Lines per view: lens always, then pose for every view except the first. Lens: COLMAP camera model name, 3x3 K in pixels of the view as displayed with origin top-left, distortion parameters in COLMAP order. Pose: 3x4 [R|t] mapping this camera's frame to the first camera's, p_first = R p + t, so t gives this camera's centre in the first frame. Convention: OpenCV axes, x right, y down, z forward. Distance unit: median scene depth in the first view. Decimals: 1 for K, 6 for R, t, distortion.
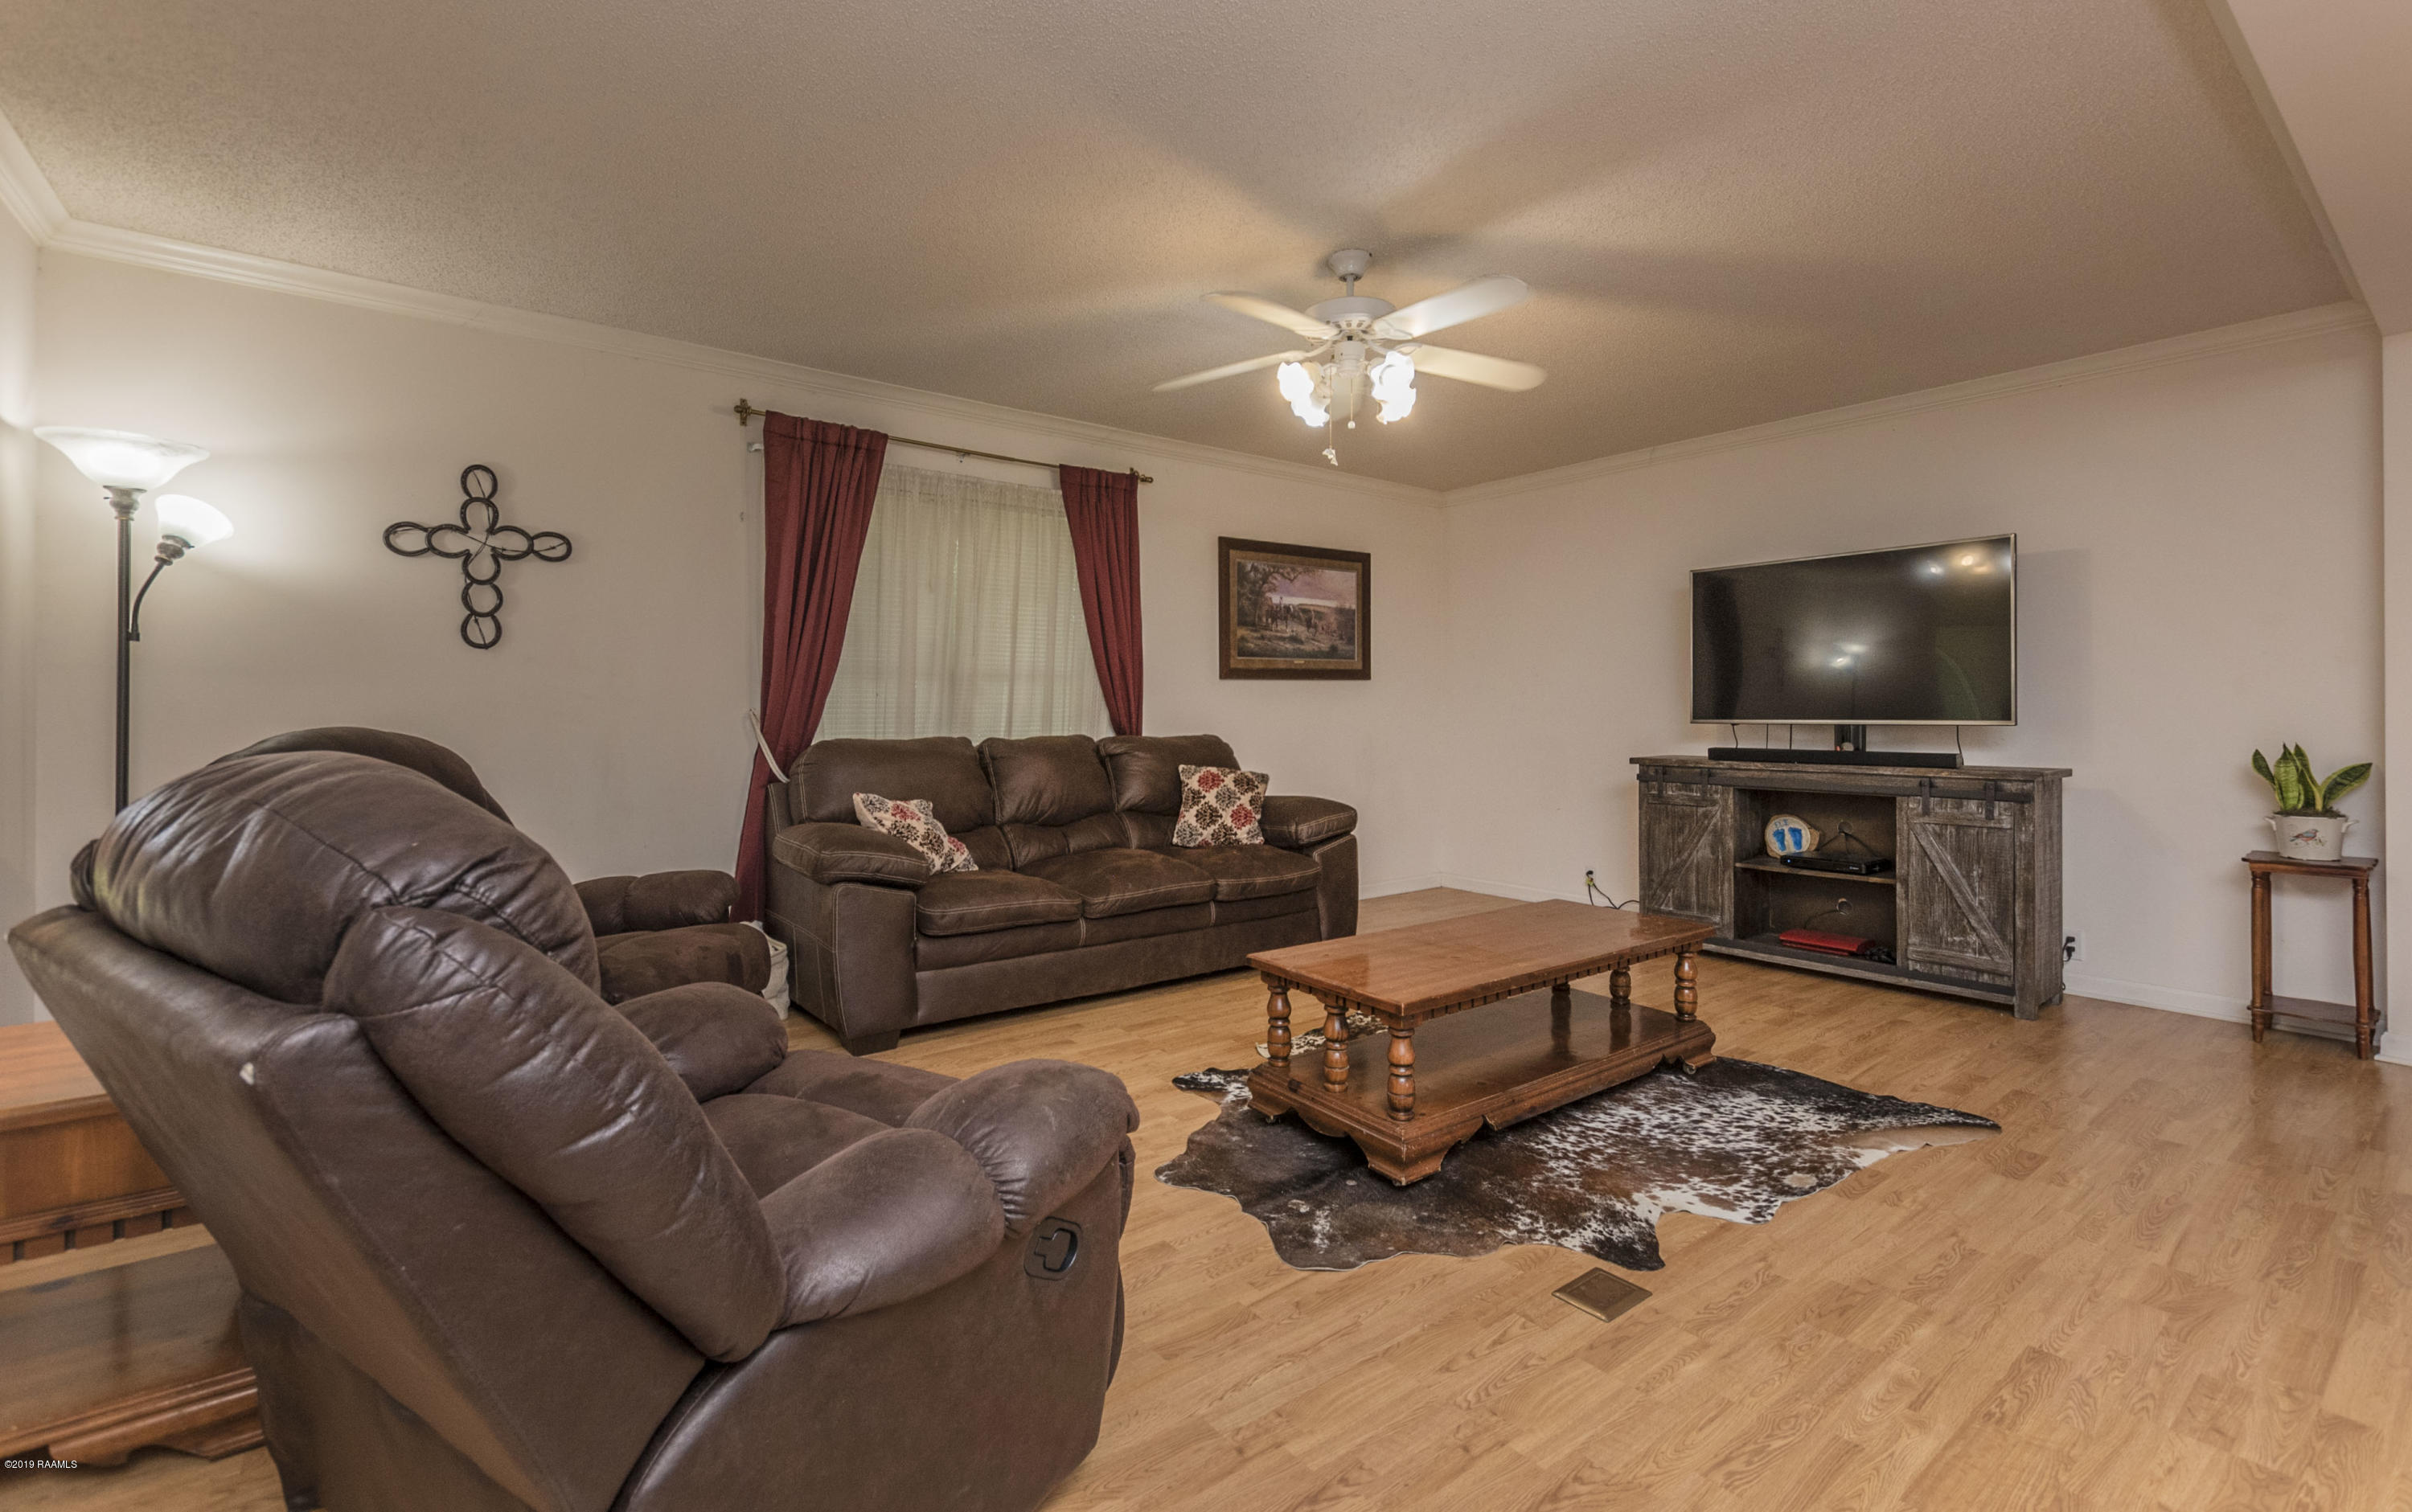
lens RADIAL K [[1041.8, 0, 1202.4], [0, 1041.8, 705.1], [0, 0, 1]] dist [0.001112, -0.000226]
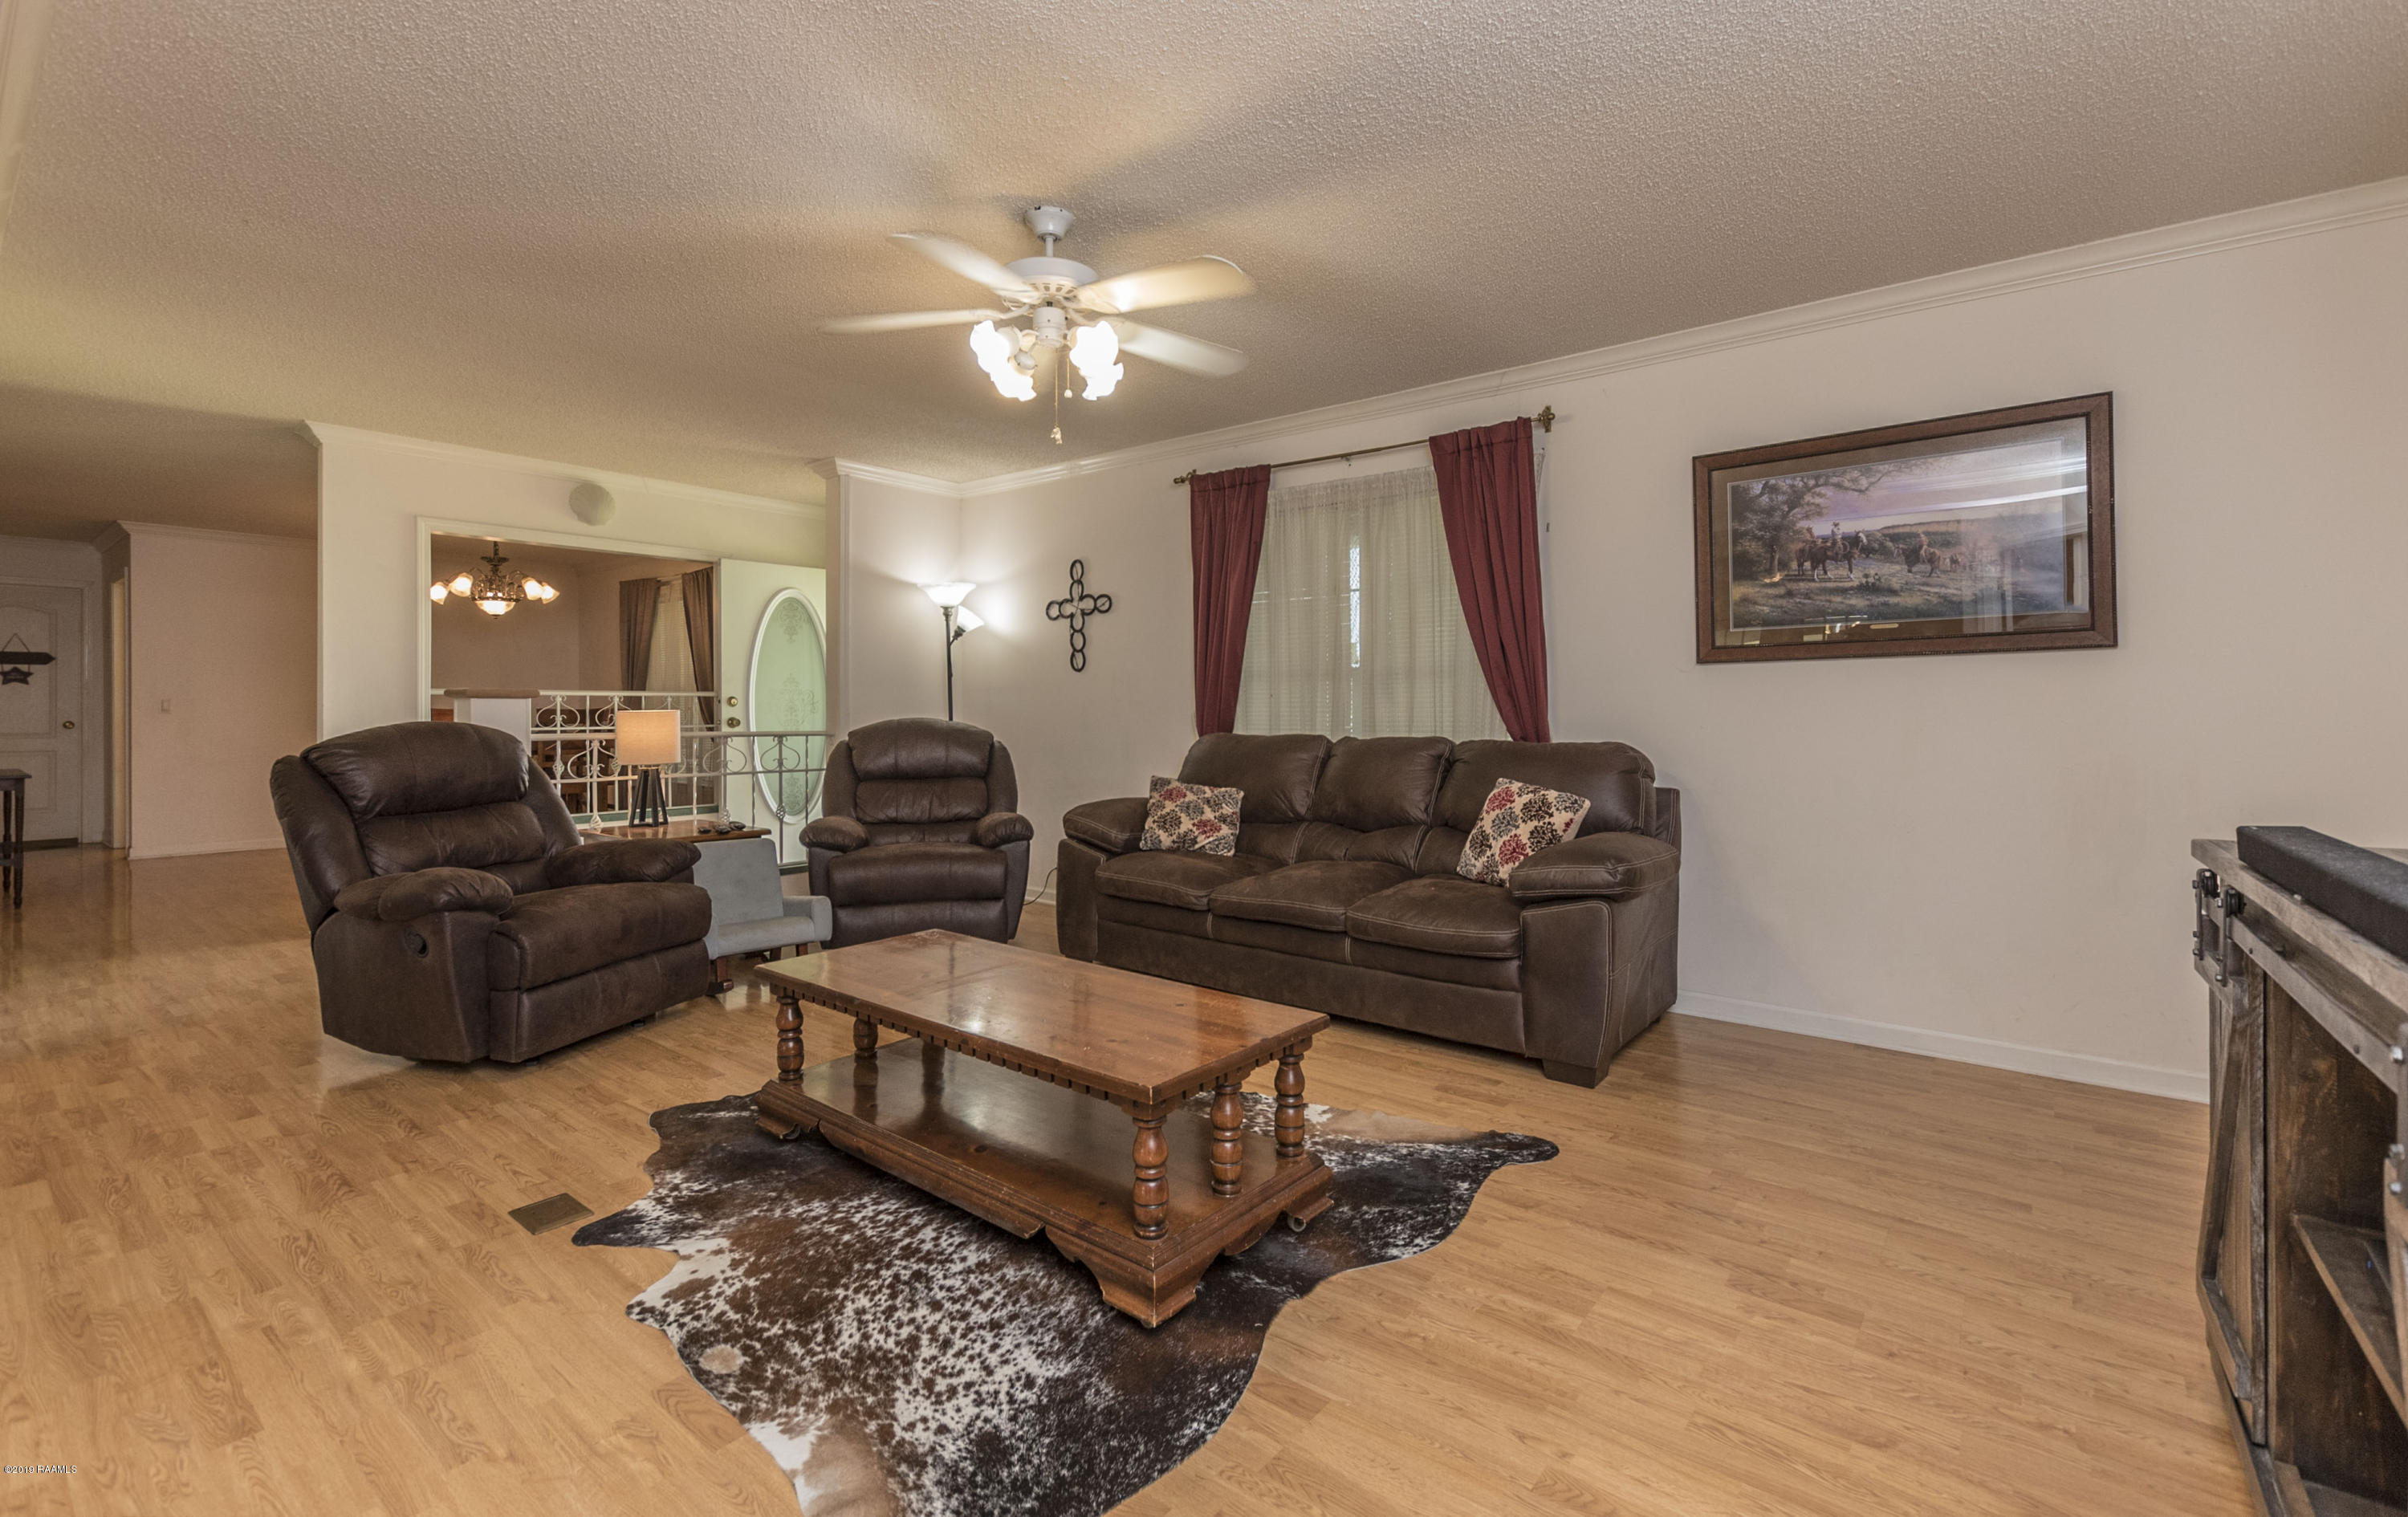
lens RADIAL K [[1040.2, 0, 1200.4], [0, 1040.2, 707.6], [0, 0, 1]] dist [0.001112, -0.000226]
pose [[0.238090, -0.002583, -0.971240, 1.123463], [0.005206, 0.999985, -0.001383, 0.006272], [0.971229, -0.004727, 0.238100, 0.955684]]
